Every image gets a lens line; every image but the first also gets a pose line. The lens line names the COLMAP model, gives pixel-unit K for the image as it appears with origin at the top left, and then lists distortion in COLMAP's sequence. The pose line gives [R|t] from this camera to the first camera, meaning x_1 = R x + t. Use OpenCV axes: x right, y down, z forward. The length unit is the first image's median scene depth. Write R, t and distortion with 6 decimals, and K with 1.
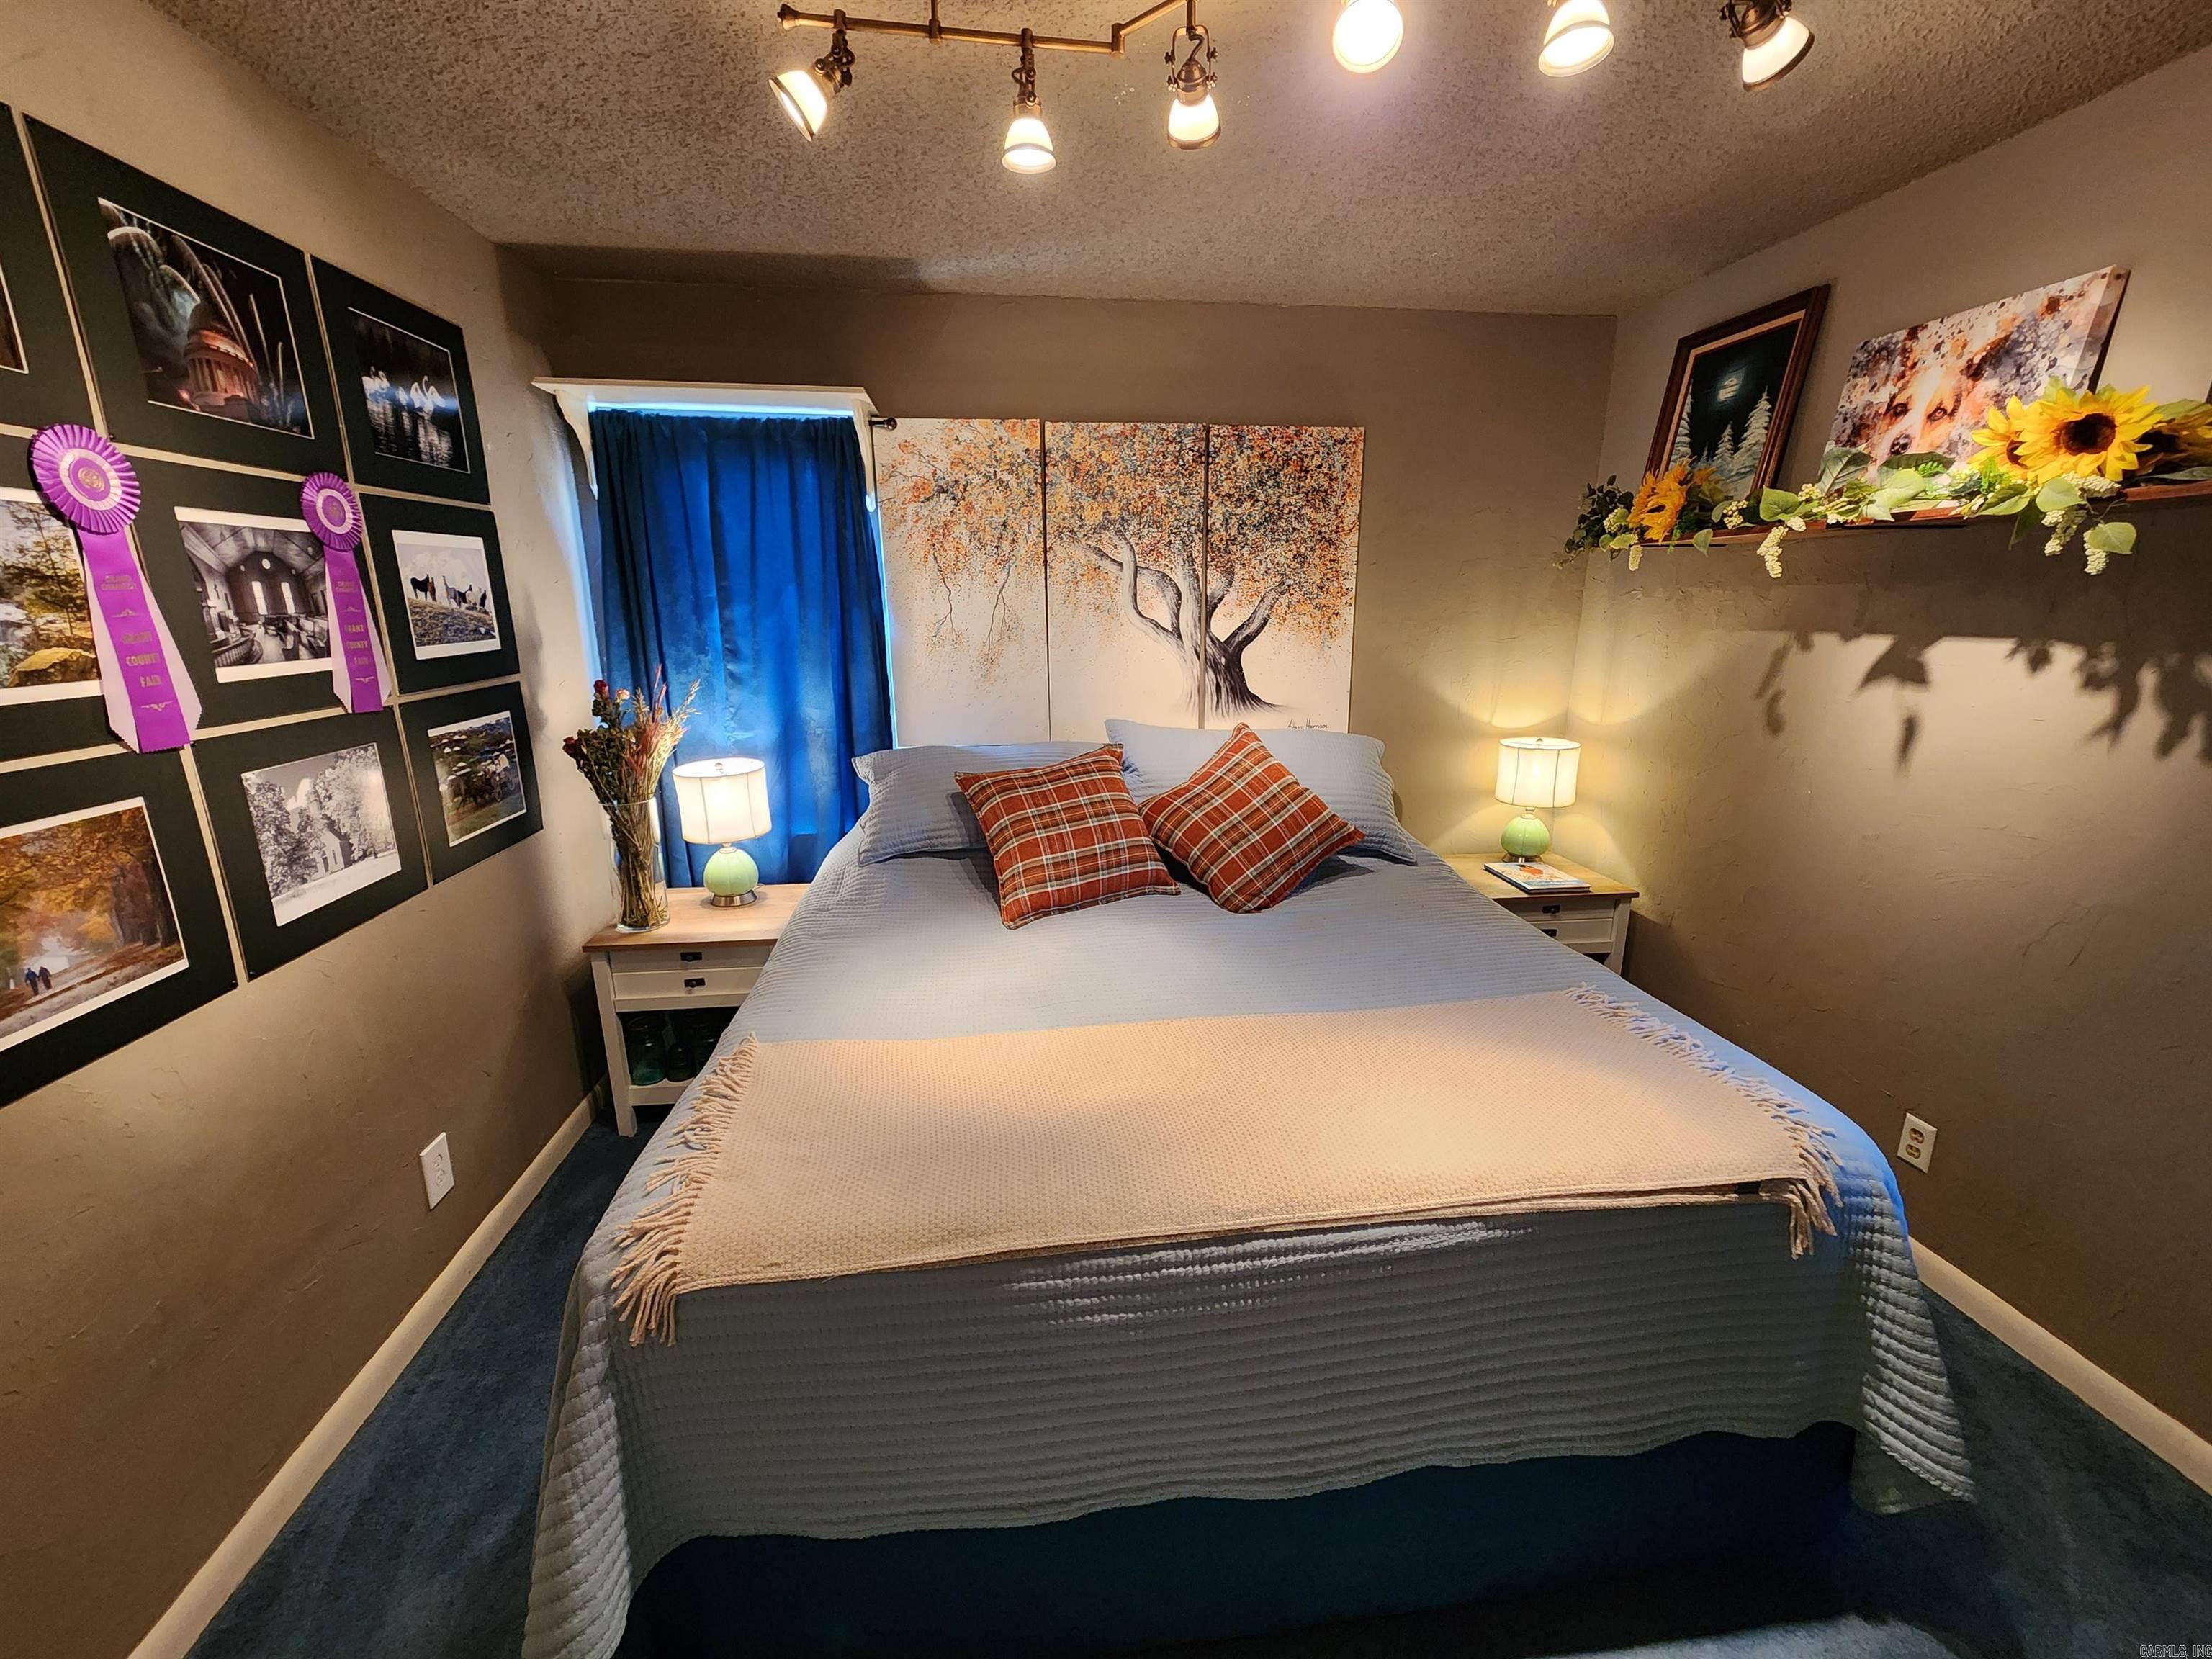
lens RADIAL K [[892.8, 0, 1106.0], [0, 892.8, 829.5], [0, 0, 1]] dist [0.000687, -0.000616]
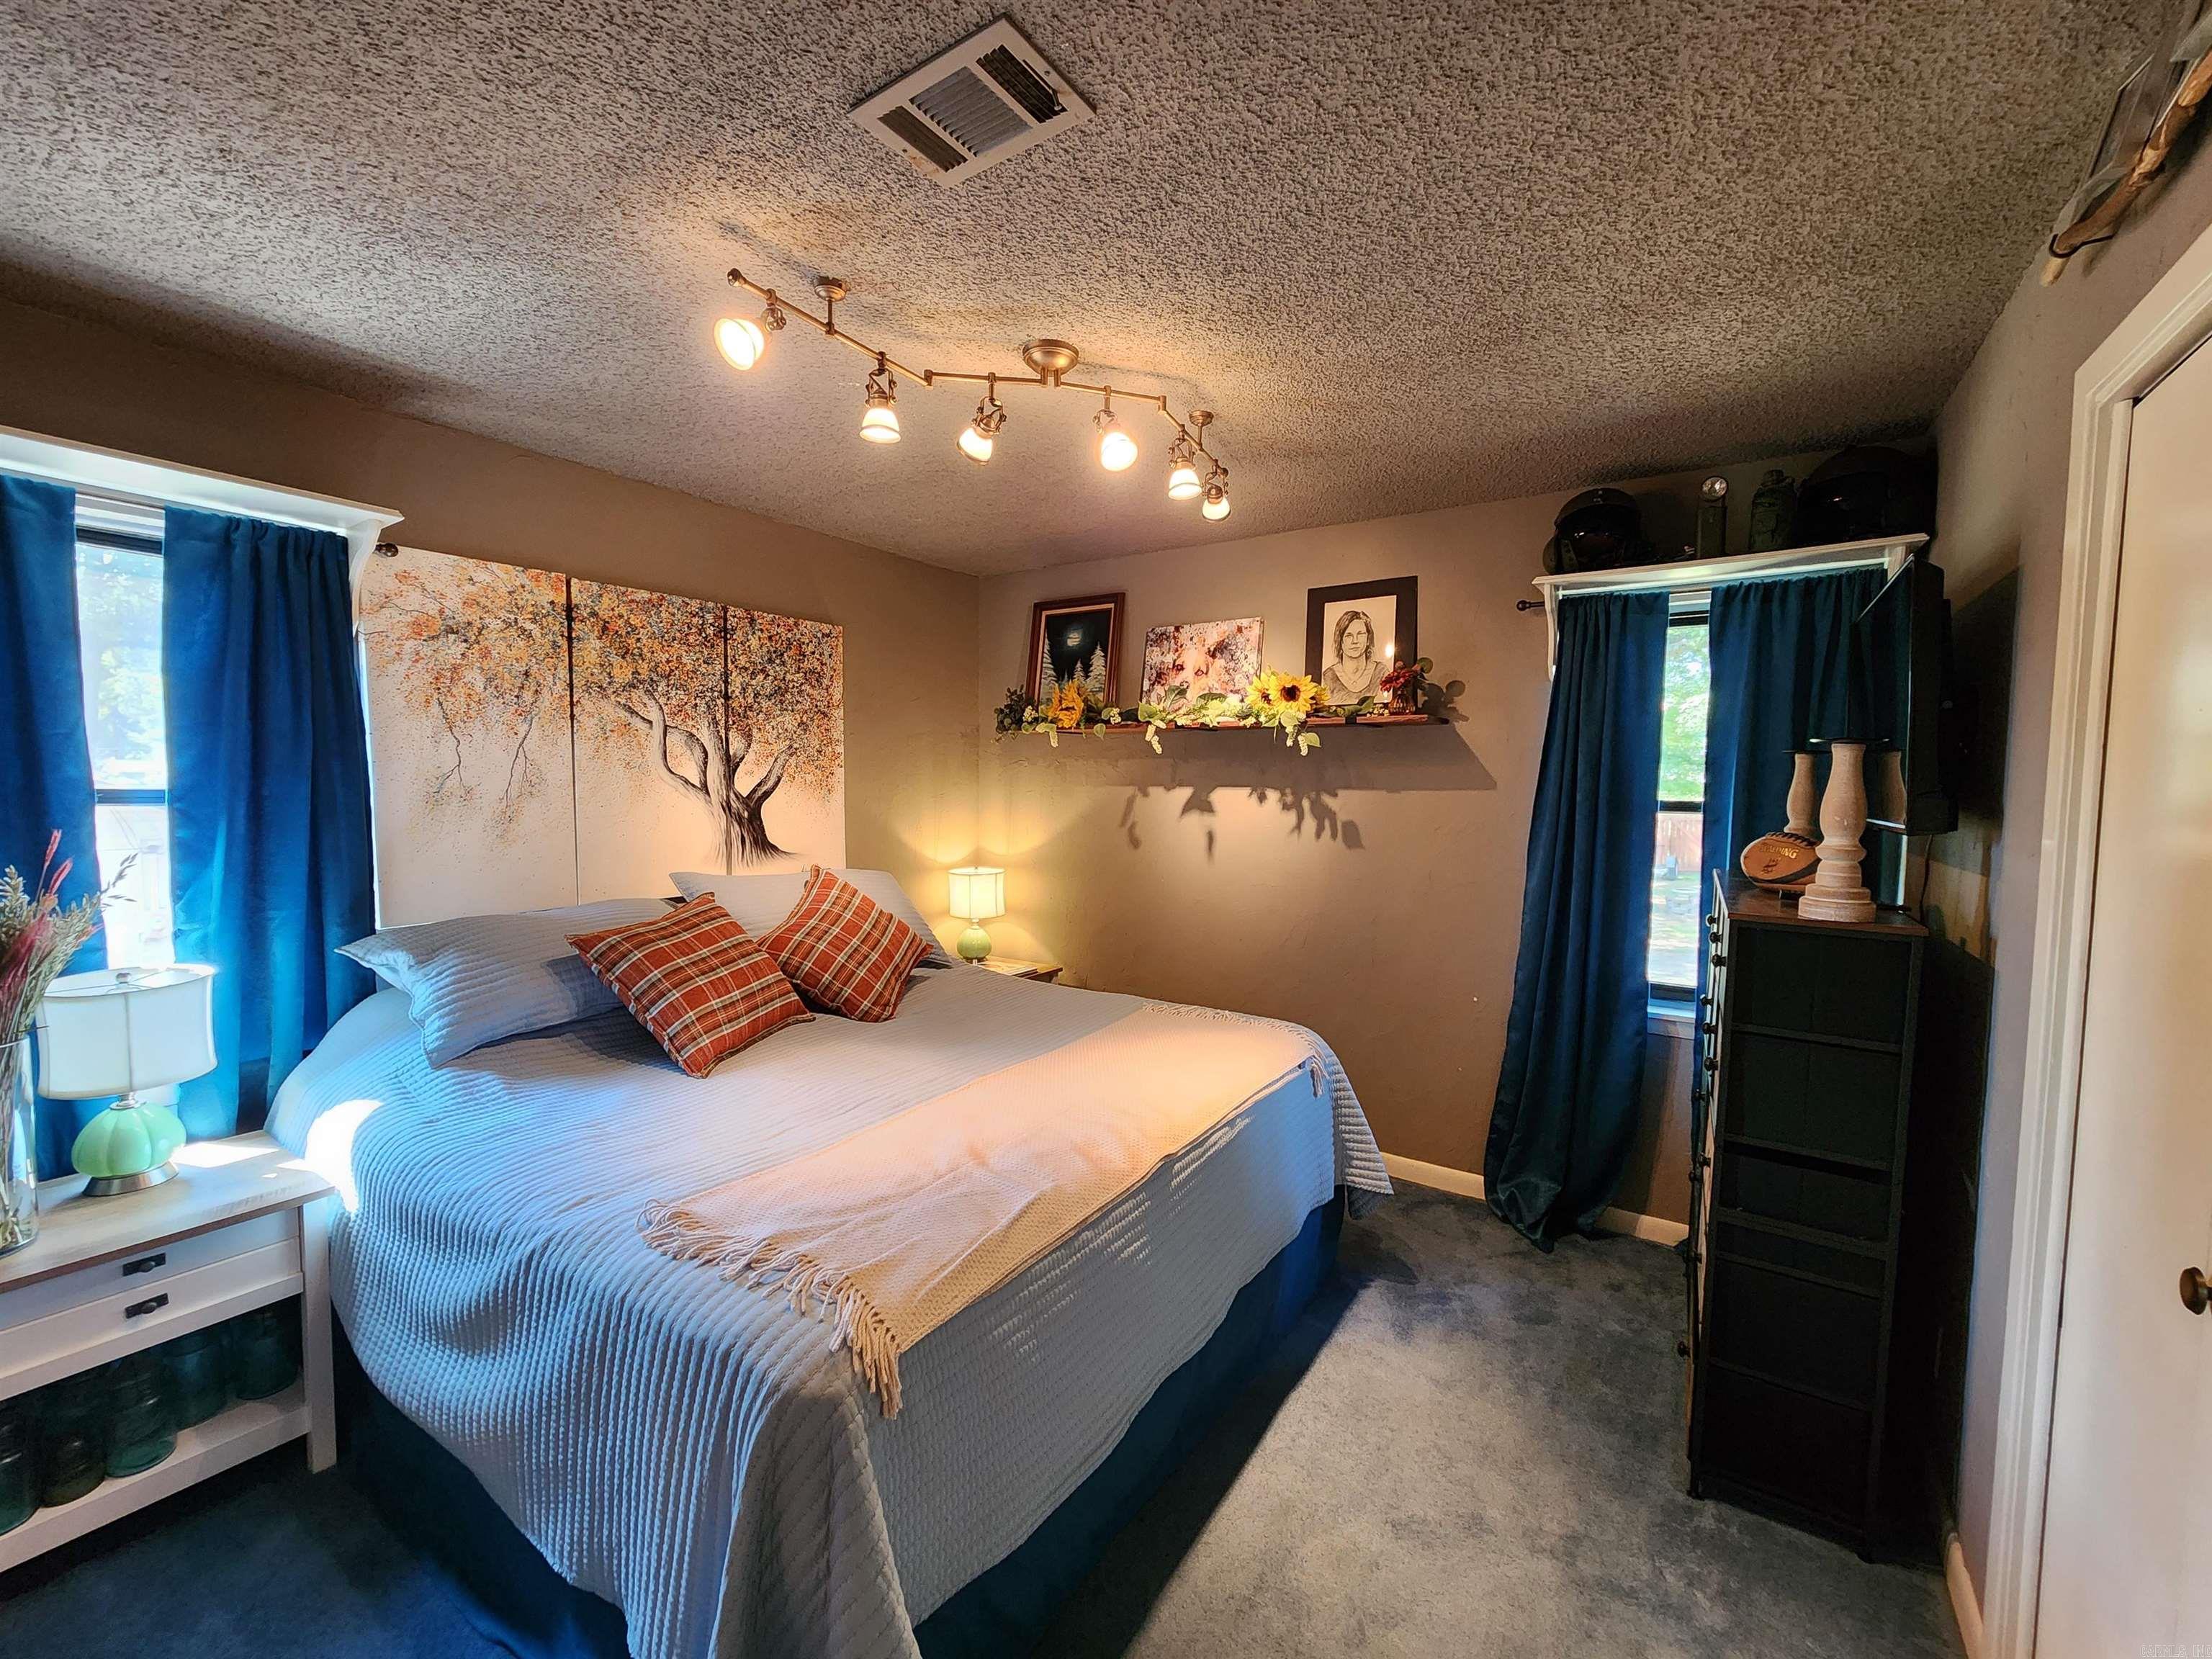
lens RADIAL K [[892.8, 0, 1106.0], [0, 892.8, 829.5], [0, 0, 1]] dist [0.000687, -0.000616]
pose [[0.652680, -0.033164, 0.756908, -0.505513], [0.174261, 0.978828, -0.107377, 0.024358], [-0.737321, 0.201982, 0.644640, -0.009387]]
